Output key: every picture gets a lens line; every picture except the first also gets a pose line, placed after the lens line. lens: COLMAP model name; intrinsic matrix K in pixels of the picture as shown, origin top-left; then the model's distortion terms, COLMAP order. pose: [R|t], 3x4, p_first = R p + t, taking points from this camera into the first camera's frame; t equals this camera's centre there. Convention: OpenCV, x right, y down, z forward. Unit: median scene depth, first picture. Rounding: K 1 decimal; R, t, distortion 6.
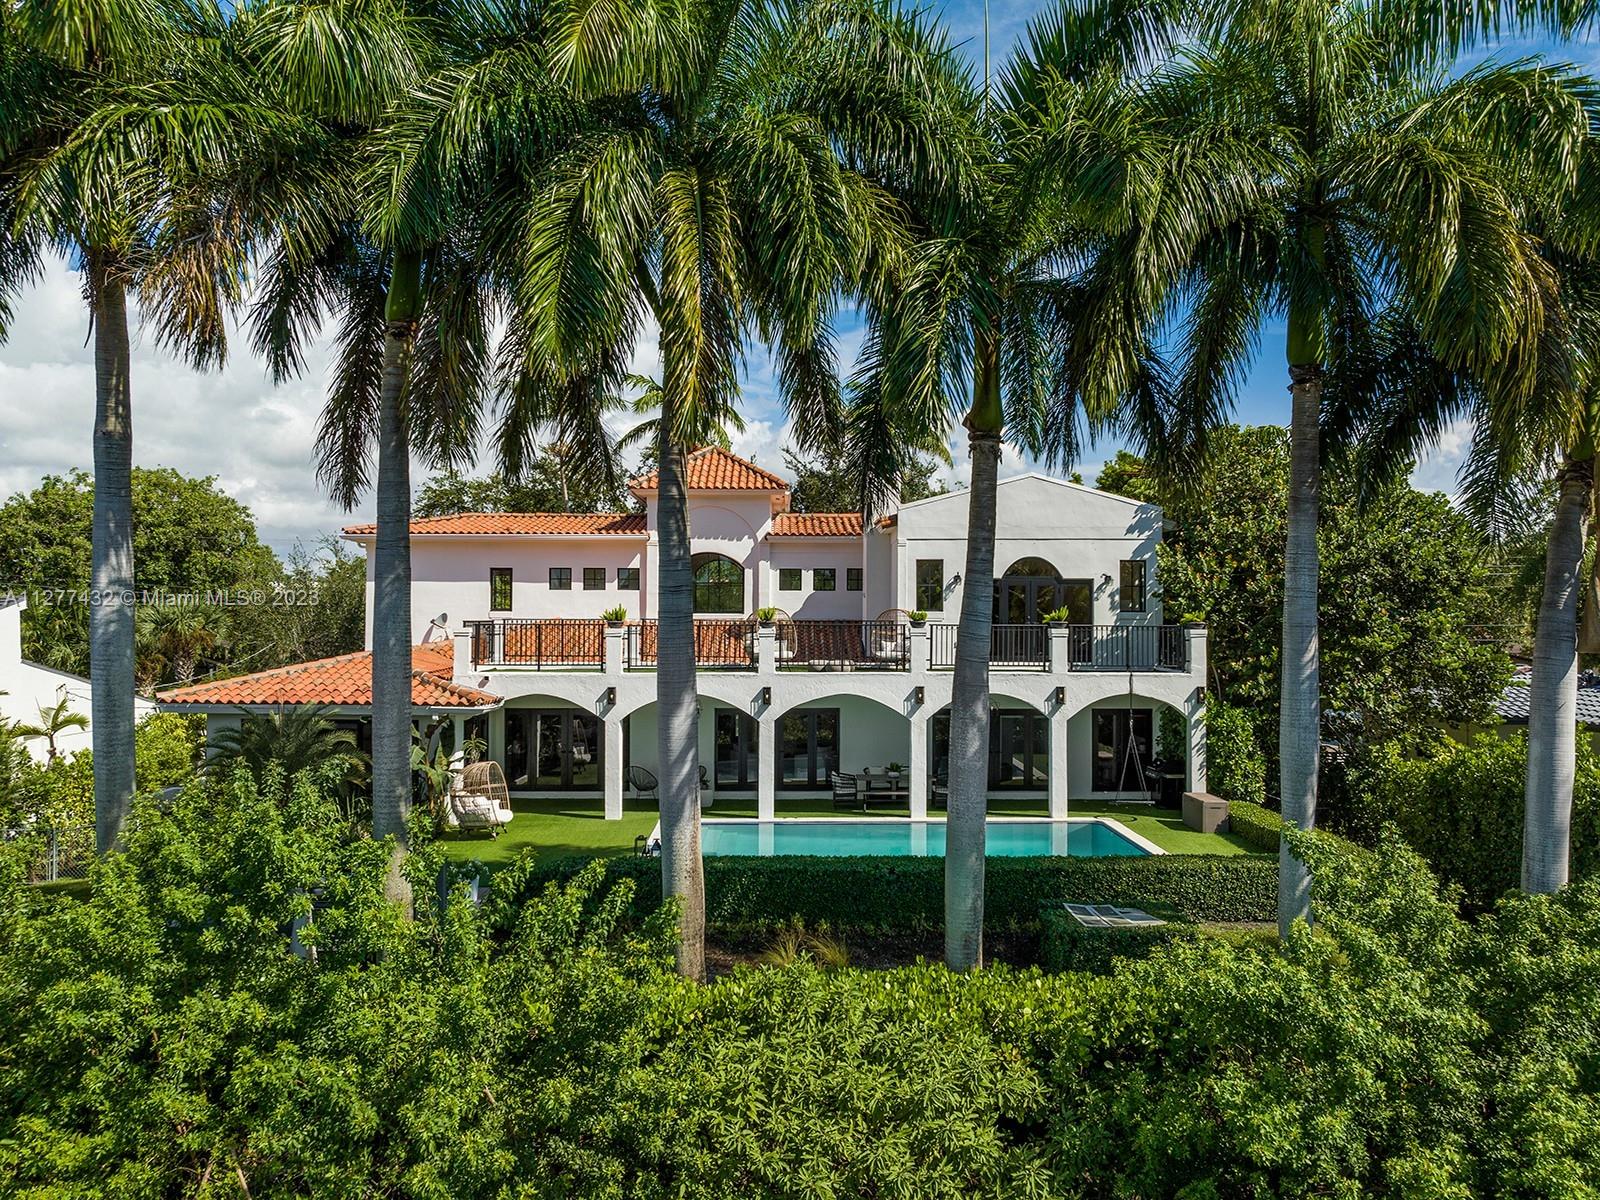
lens RADIAL K [[1126.4, 0, 799.1], [0, 1126.4, 596.2], [0, 0, 1]] dist [-0.044760, 0.008706]
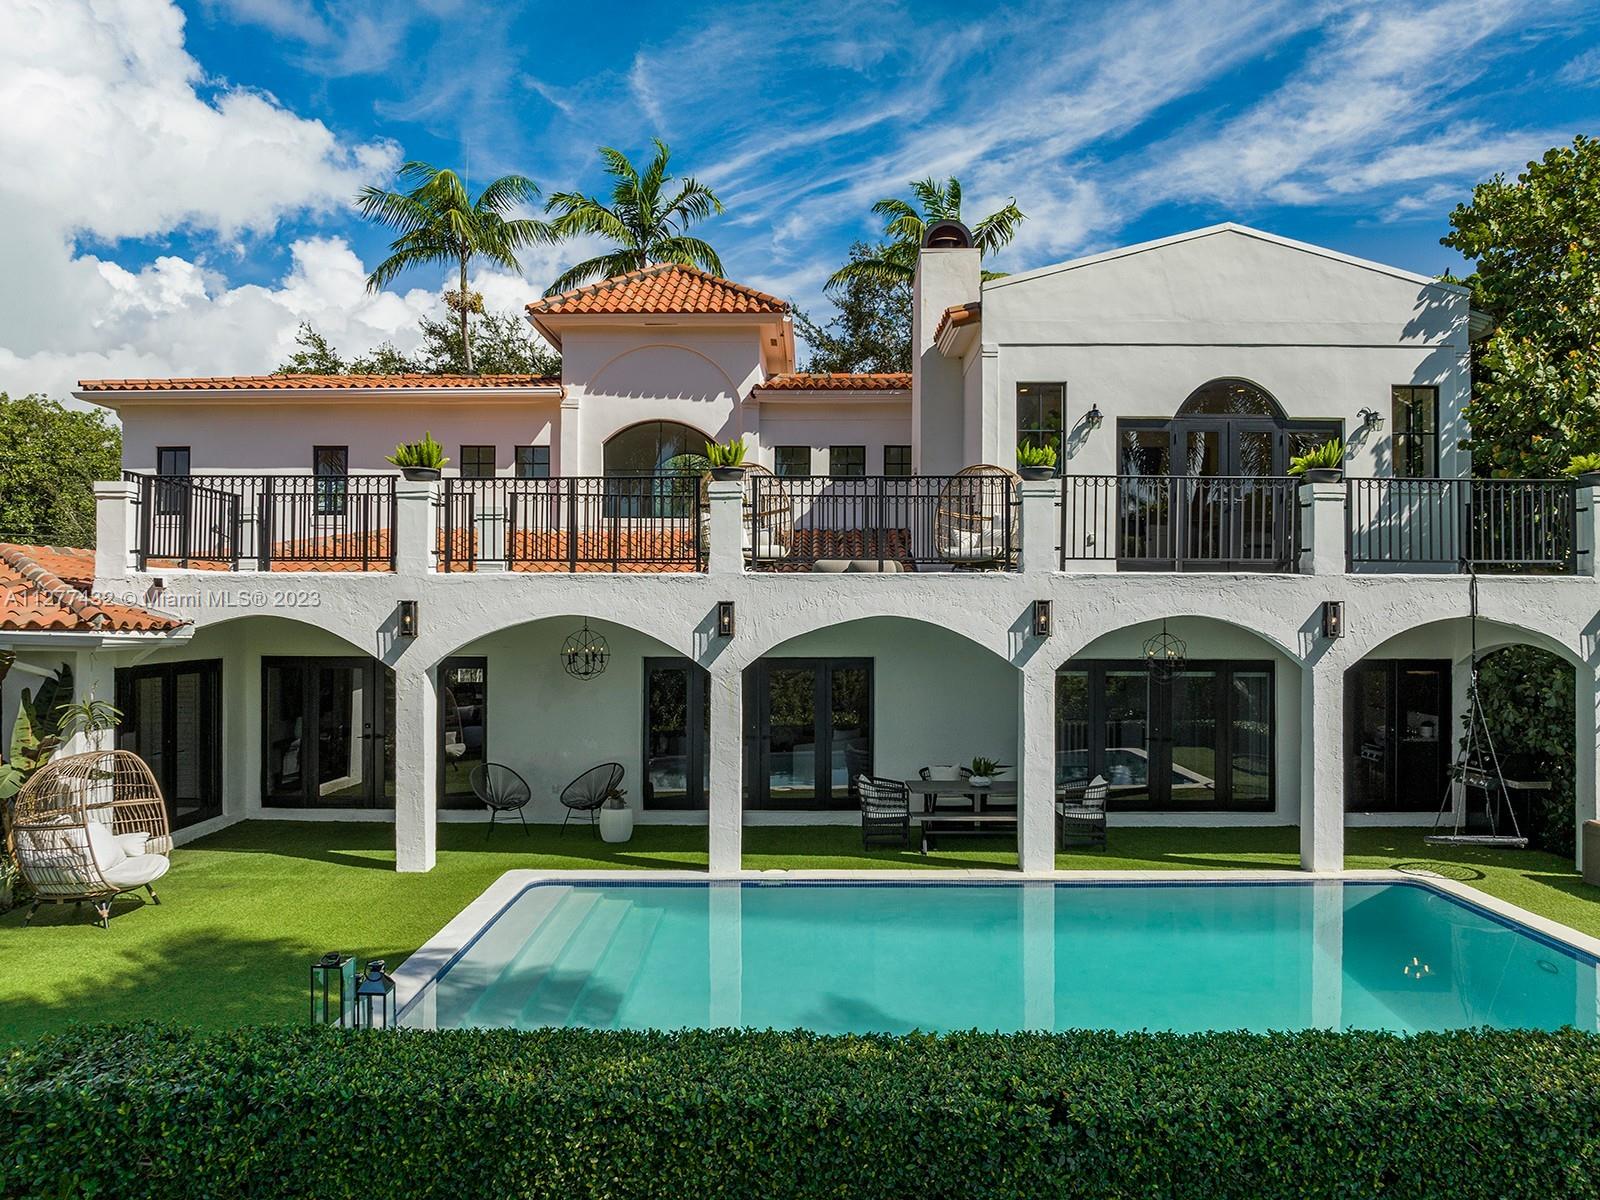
lens RADIAL K [[1126.4, 0, 796.0], [0, 1126.4, 606.9], [0, 0, 1]] dist [-0.044760, 0.008706]
pose [[0.999636, -0.000280, -0.026991, 0.013943], [0.000575, 0.999940, 0.010912, 0.073121], [0.026987, -0.010924, 0.999576, 0.483518]]
